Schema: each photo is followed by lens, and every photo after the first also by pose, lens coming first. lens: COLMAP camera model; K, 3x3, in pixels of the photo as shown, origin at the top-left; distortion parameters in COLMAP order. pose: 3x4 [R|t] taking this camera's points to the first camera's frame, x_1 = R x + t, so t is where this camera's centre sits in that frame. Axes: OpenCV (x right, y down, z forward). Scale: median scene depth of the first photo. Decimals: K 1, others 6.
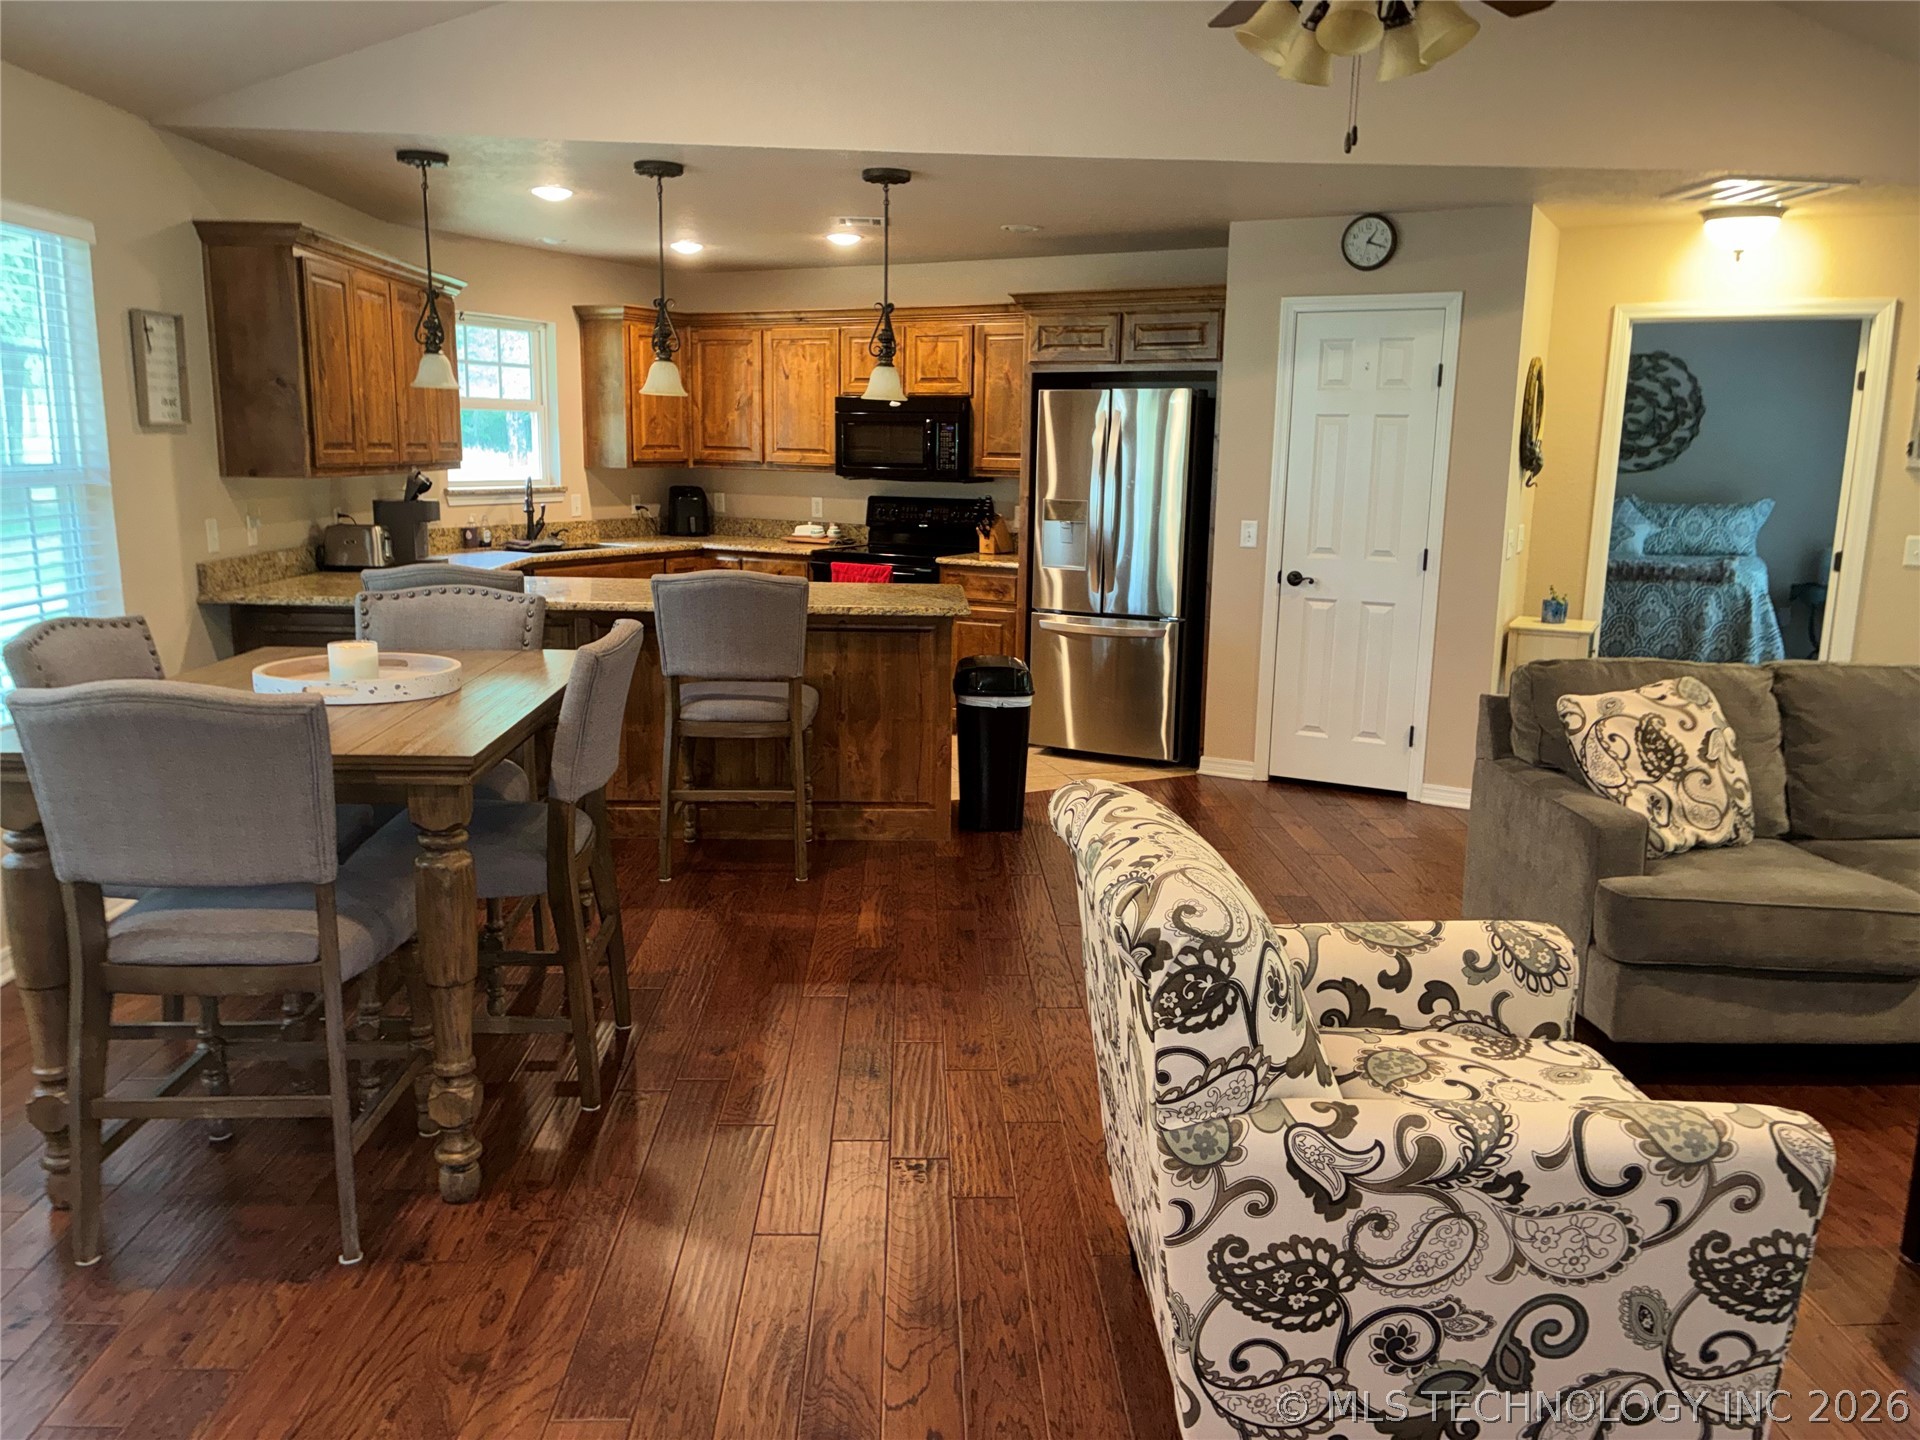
lens RADIAL K [[1452.3, 0, 960.0], [0, 1452.3, 720.0], [0, 0, 1]] dist [0.044497, -0.051642]
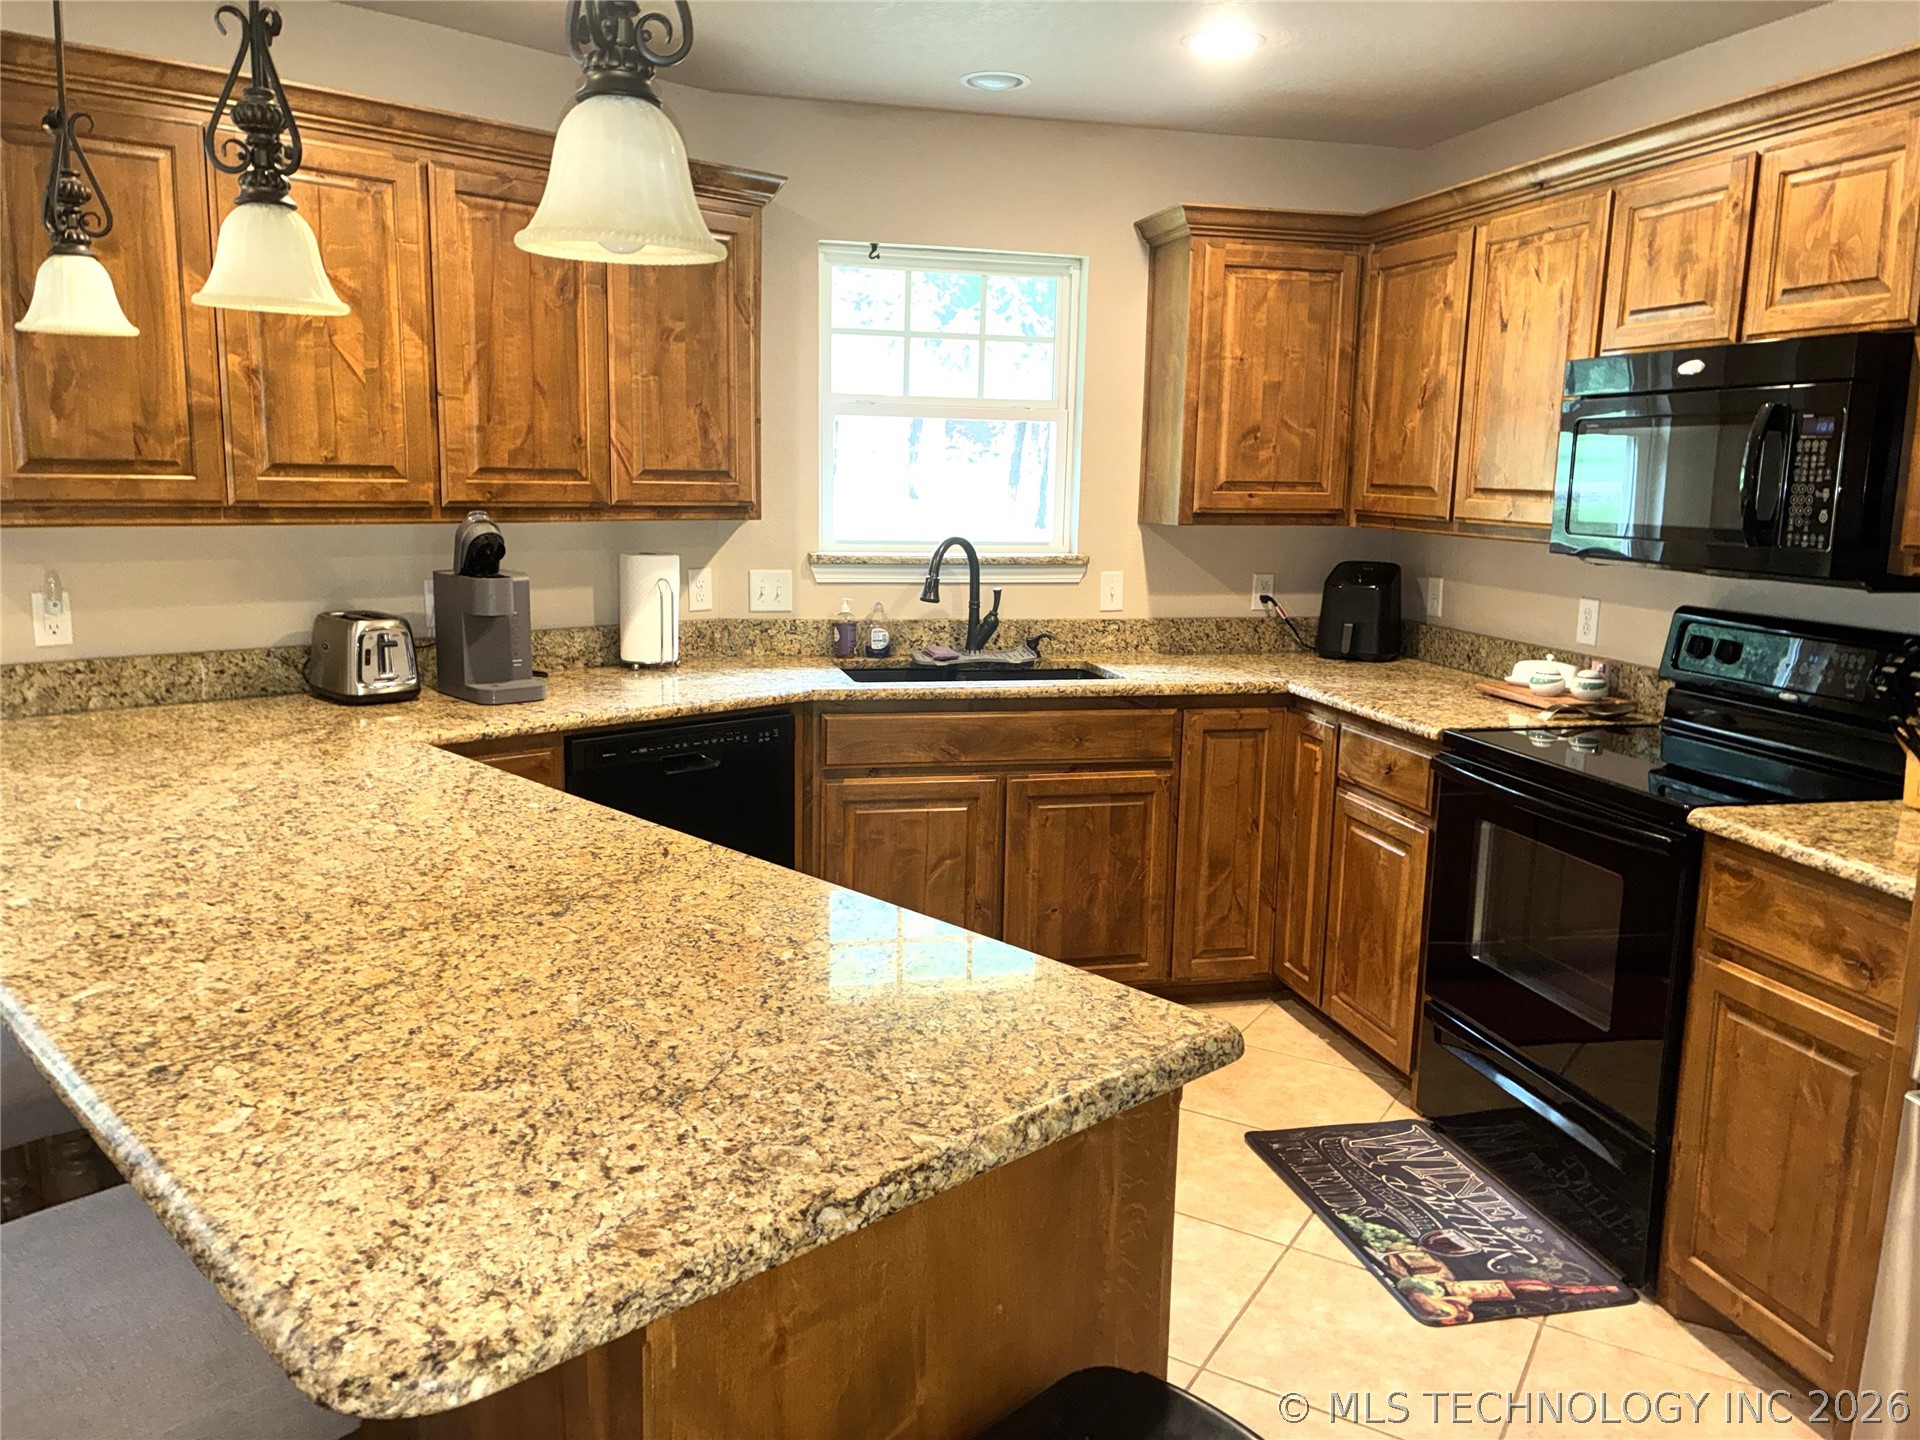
lens RADIAL K [[1452.3, 0, 960.0], [0, 1452.3, 720.0], [0, 0, 1]] dist [0.044497, -0.051642]
pose [[0.671511, 0.124482, -0.730464, 0.209613], [-0.147936, 0.988464, 0.032452, -0.216296], [0.726077, 0.086270, 0.682180, 1.177416]]
